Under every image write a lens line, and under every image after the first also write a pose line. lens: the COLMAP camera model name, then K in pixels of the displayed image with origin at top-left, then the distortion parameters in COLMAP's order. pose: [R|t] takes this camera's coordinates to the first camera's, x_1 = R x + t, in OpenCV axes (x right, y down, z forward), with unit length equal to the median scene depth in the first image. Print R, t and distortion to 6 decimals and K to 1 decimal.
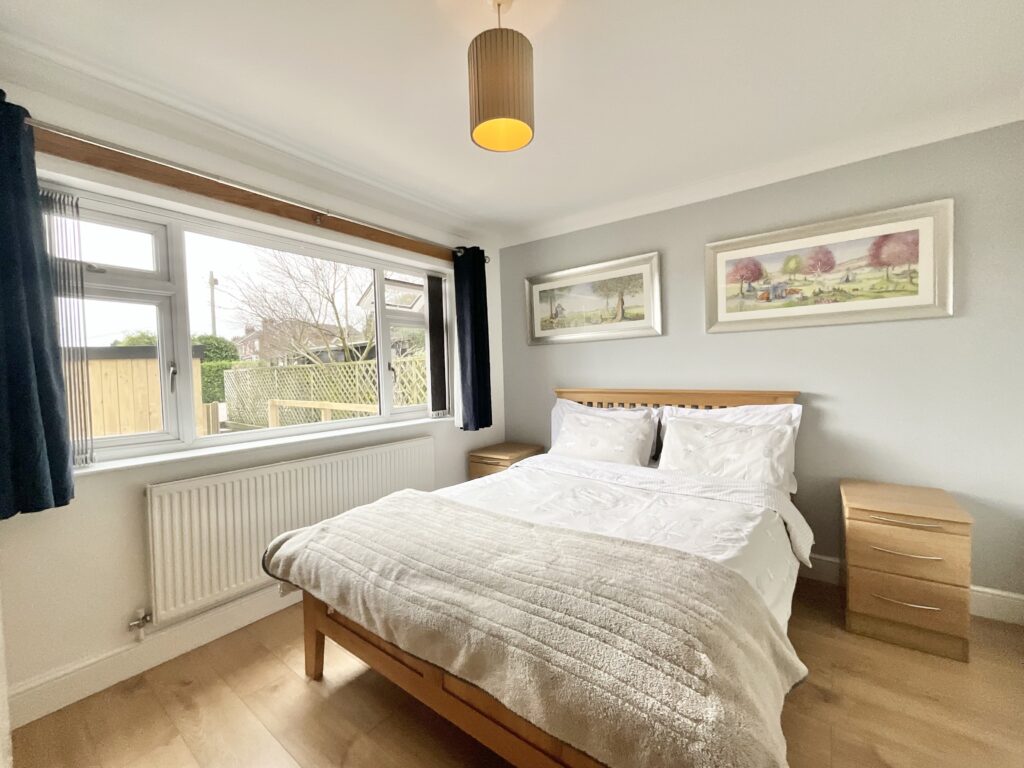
lens RADIAL K [[415.6, 0, 514.4], [0, 415.6, 385.8], [0, 0, 1]] dist [-0.003461, 0.000099]
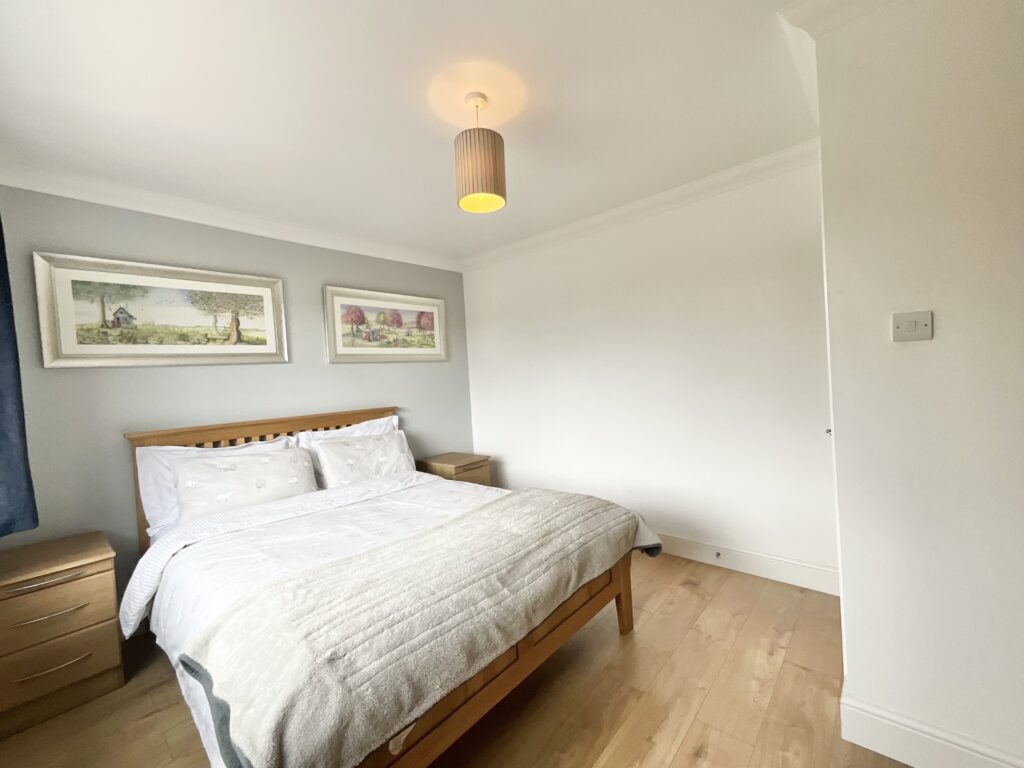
lens RADIAL K [[415.6, 0, 514.4], [0, 415.6, 385.8], [0, 0, 1]] dist [-0.003461, 0.000099]
pose [[0.089562, -0.001256, 0.995980, -0.708248], [0.094838, 0.995466, -0.007273, -0.008840], [-0.991456, 0.095109, 0.089275, 0.452157]]
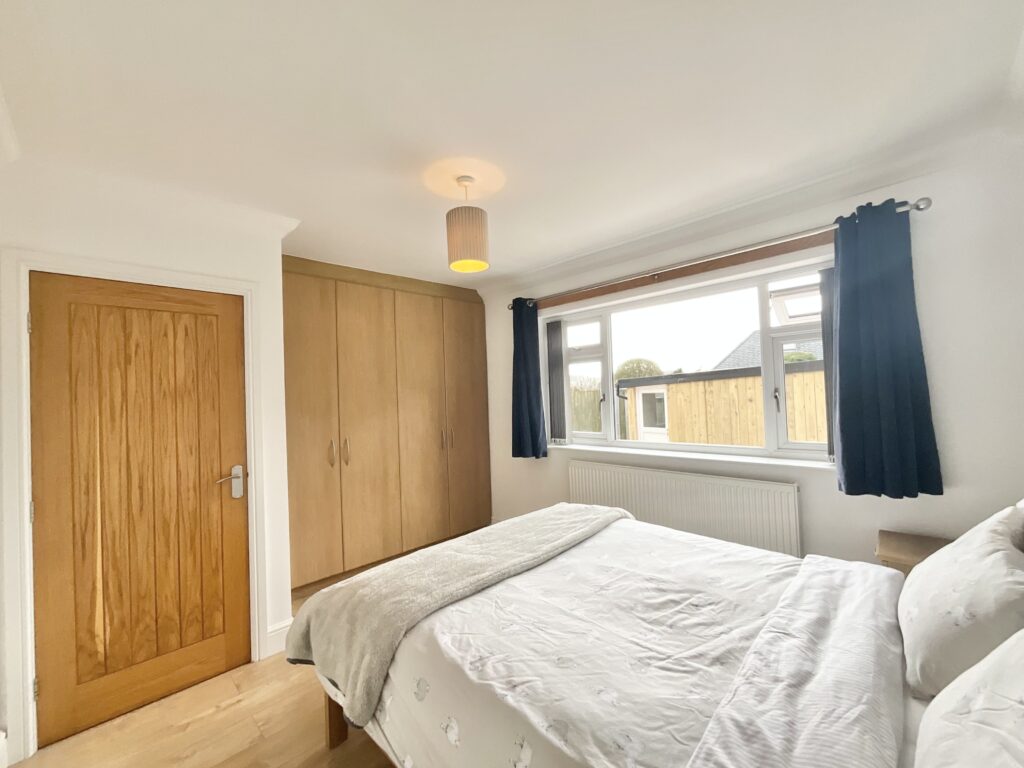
lens RADIAL K [[415.6, 0, 514.4], [0, 415.6, 385.8], [0, 0, 1]] dist [-0.003461, 0.000099]
pose [[-0.132784, 0.010837, -0.991086, 0.799075], [0.007868, 0.999920, 0.009879, -0.093875], [0.991114, -0.006486, -0.132859, 0.735784]]
